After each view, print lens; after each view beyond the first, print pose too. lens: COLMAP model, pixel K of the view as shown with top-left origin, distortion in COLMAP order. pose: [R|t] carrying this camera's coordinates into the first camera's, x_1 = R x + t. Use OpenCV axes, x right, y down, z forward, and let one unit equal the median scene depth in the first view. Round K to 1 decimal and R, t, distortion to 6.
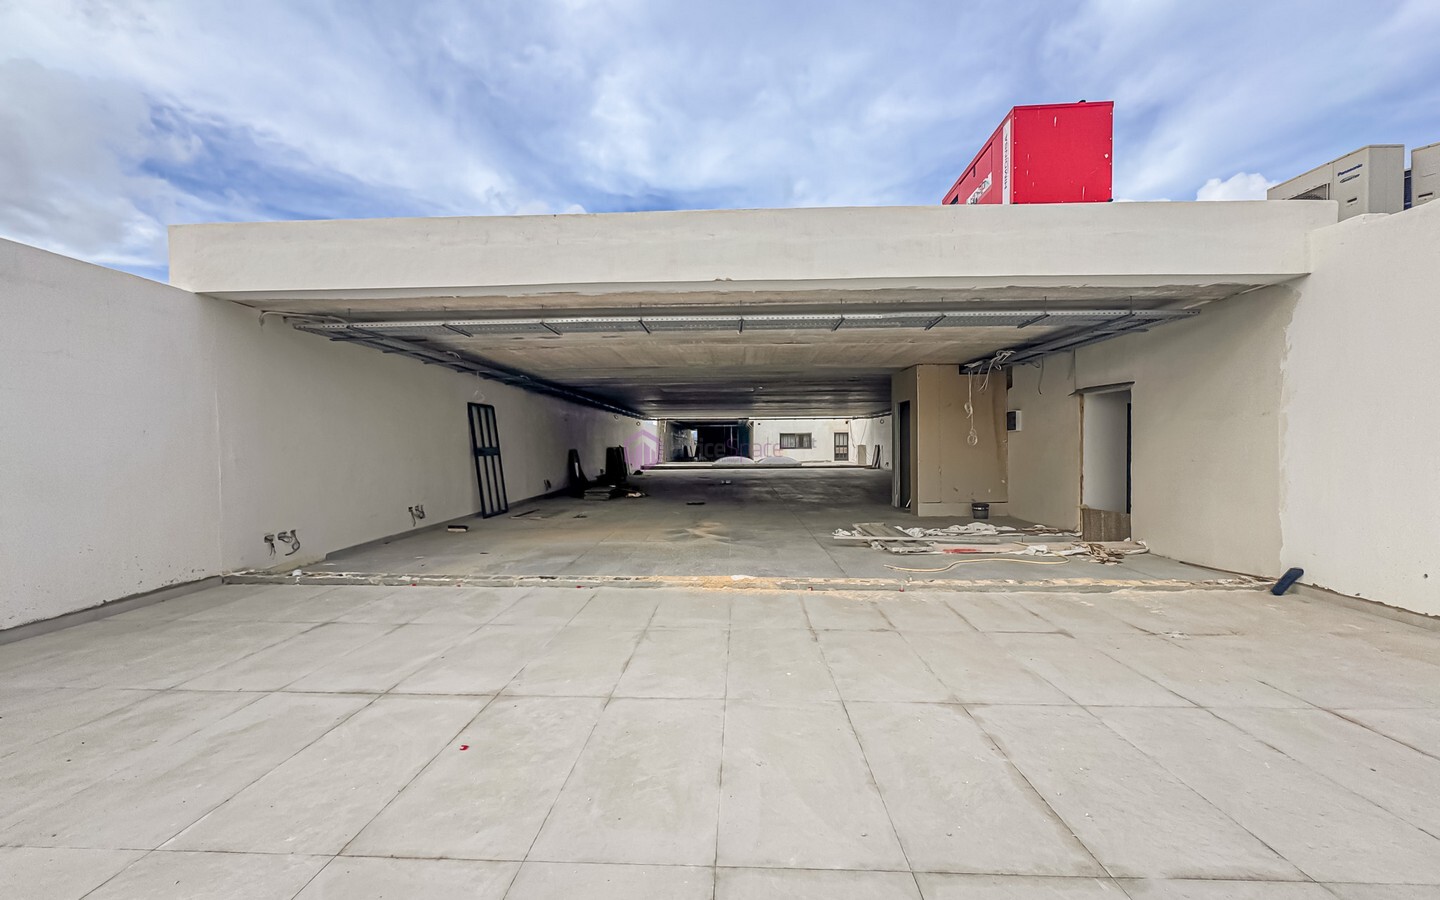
lens RADIAL K [[575.1, 0, 722.4], [0, 575.1, 450.2], [0, 0, 1]] dist [-0.001782, -0.000266]
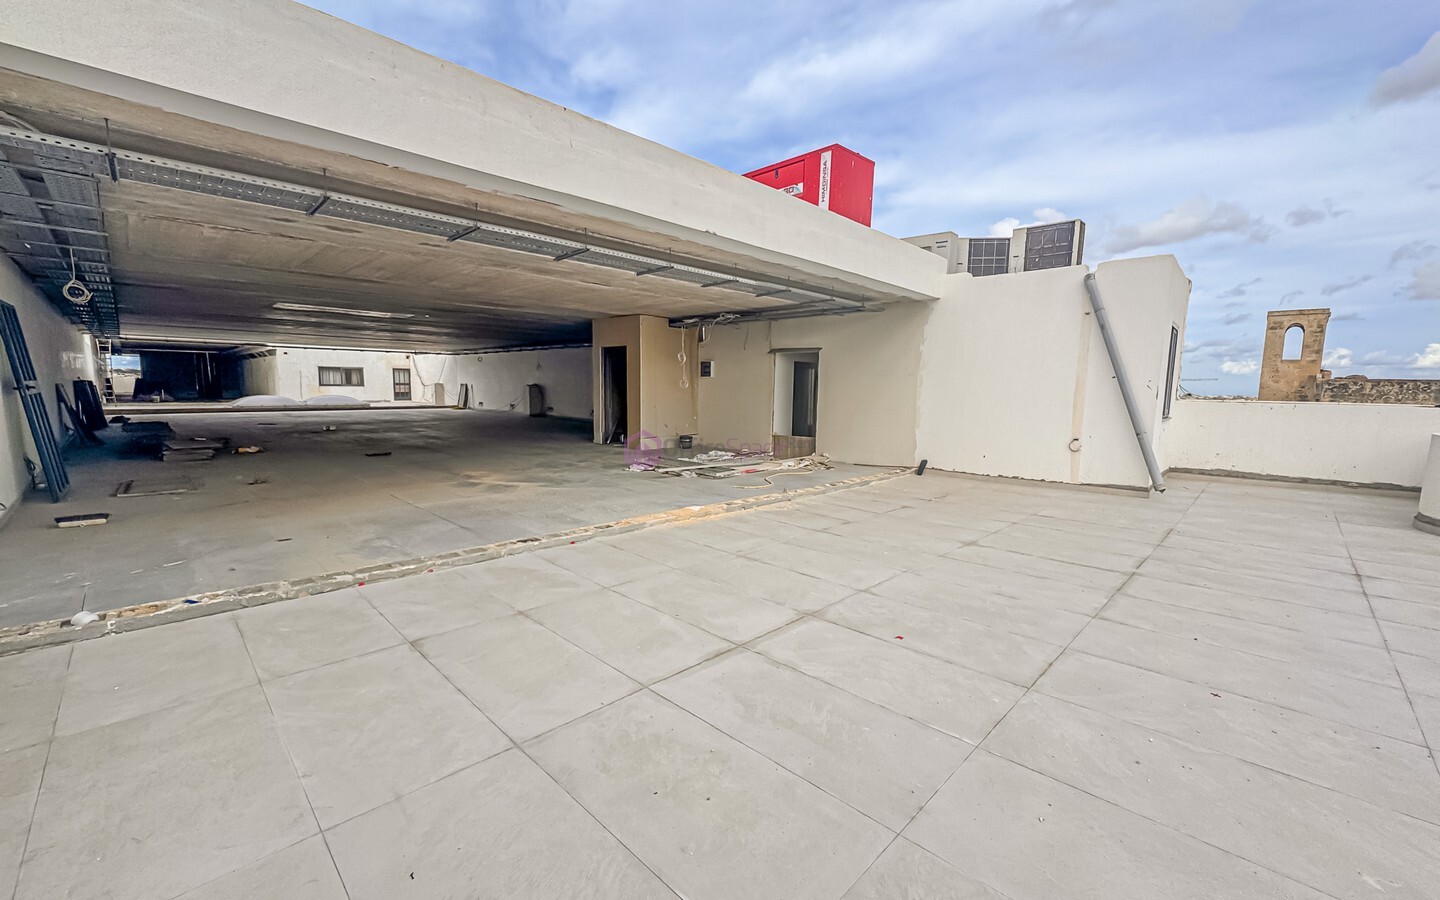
lens RADIAL K [[575.1, 0, 722.4], [0, 575.1, 450.2], [0, 0, 1]] dist [-0.001782, -0.000266]
pose [[0.676569, -0.065535, 0.733458, -0.749257], [-0.012316, 0.994886, 0.100254, -0.002149], [-0.736276, -0.076862, 0.672301, 0.225217]]
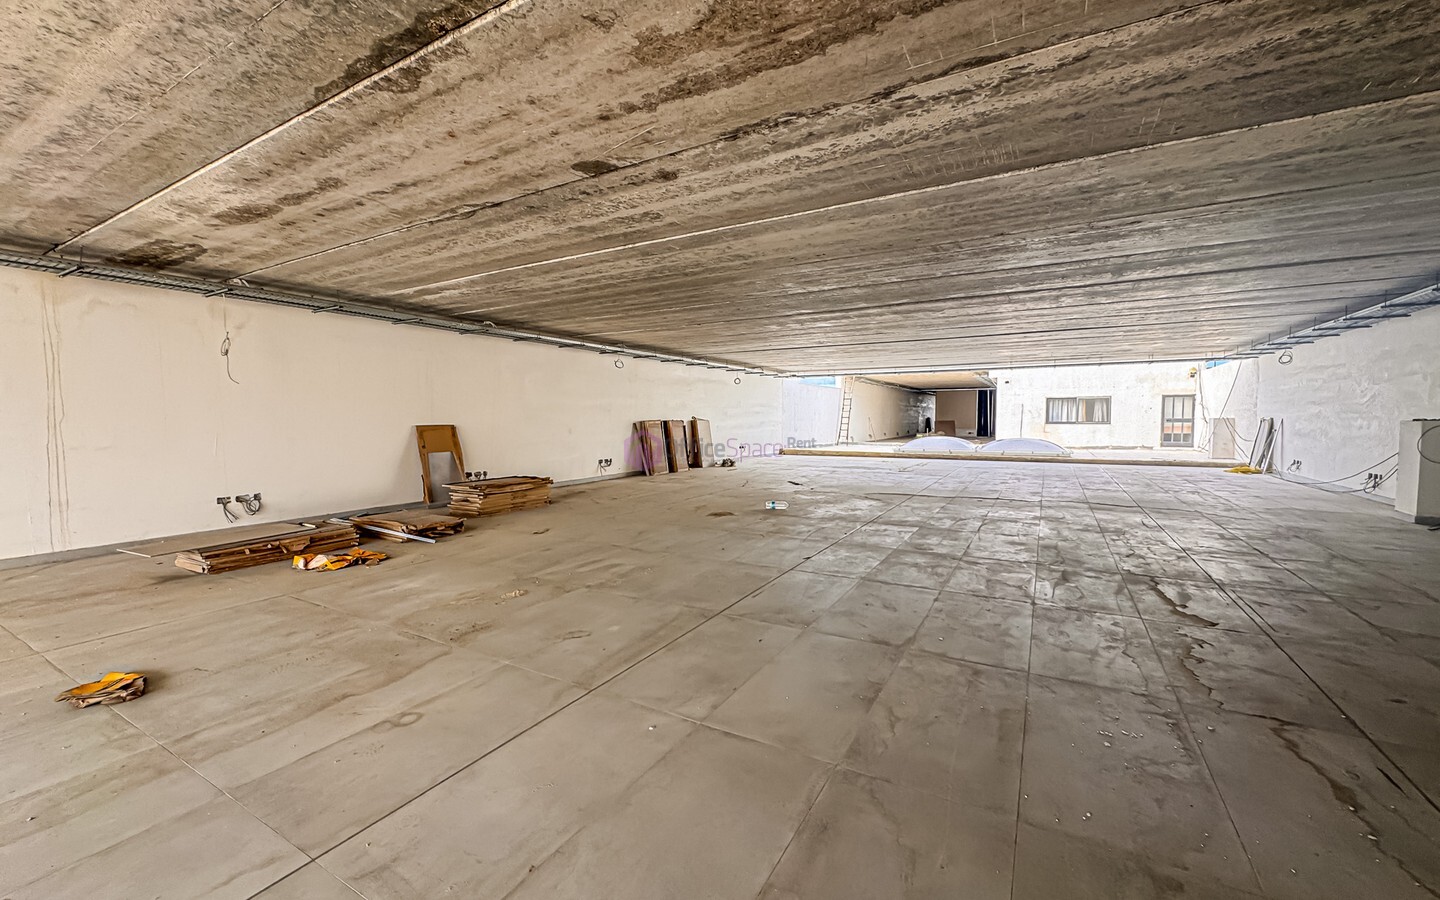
lens RADIAL K [[571.2, 0, 720.0], [0, 571.2, 450.0], [0, 0, 1]] dist [-0.000640, -0.000032]
pose [[0.875360, 0.030869, -0.482486, 0.602030], [-0.007507, 0.998707, 0.050276, -0.018093], [0.483414, -0.040388, 0.874460, 2.191411]]
